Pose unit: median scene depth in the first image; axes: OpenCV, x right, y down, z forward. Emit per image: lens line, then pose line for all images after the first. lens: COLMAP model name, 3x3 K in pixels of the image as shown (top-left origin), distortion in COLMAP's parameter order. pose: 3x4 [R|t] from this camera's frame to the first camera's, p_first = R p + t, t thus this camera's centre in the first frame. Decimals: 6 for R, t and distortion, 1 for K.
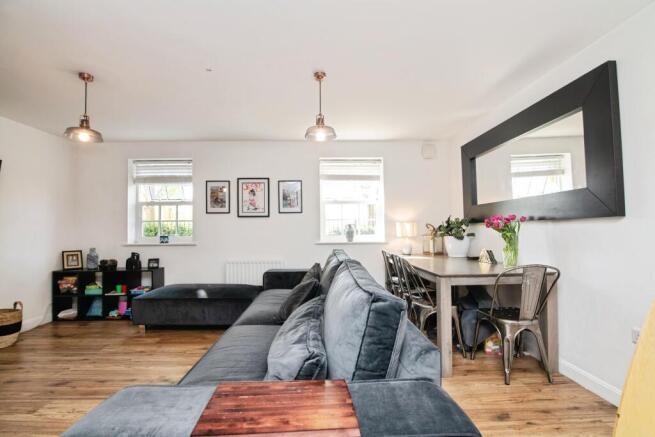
lens RADIAL K [[302.3, 0, 327.5], [0, 302.3, 218.5], [0, 0, 1]] dist [-0.001491, -0.000136]
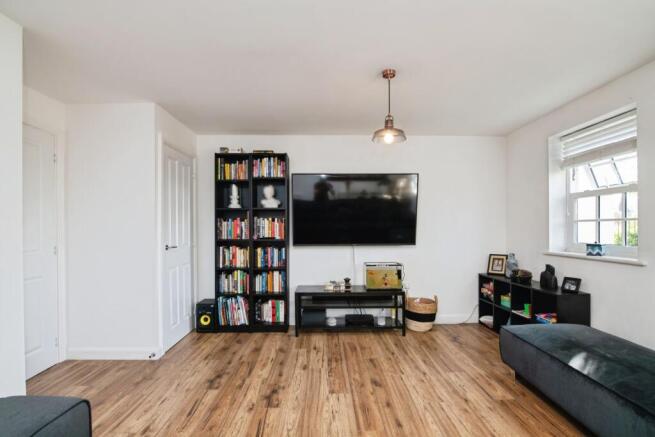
lens RADIAL K [[309.7, 0, 328.6], [0, 309.7, 229.9], [0, 0, 1]] dist [-0.001625, -0.000262]
pose [[0.010261, 0.015608, -0.999826, 0.101675], [0.037528, 0.999168, 0.015982, -0.003413], [0.999243, -0.037686, 0.009667, 0.483278]]
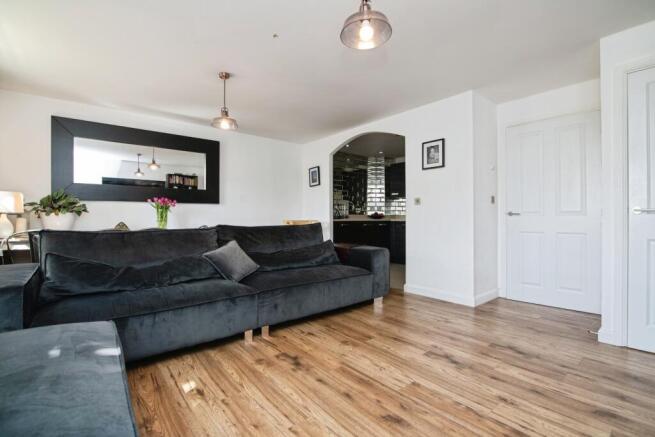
lens RADIAL K [[302.3, 0, 327.5], [0, 302.3, 218.5], [0, 0, 1]] dist [-0.001491, -0.000136]
pose [[-0.625315, 0.012729, 0.780268, -0.744331], [-0.019612, 0.999295, -0.032019, 0.082567], [-0.780126, -0.035324, -0.624625, 0.872781]]
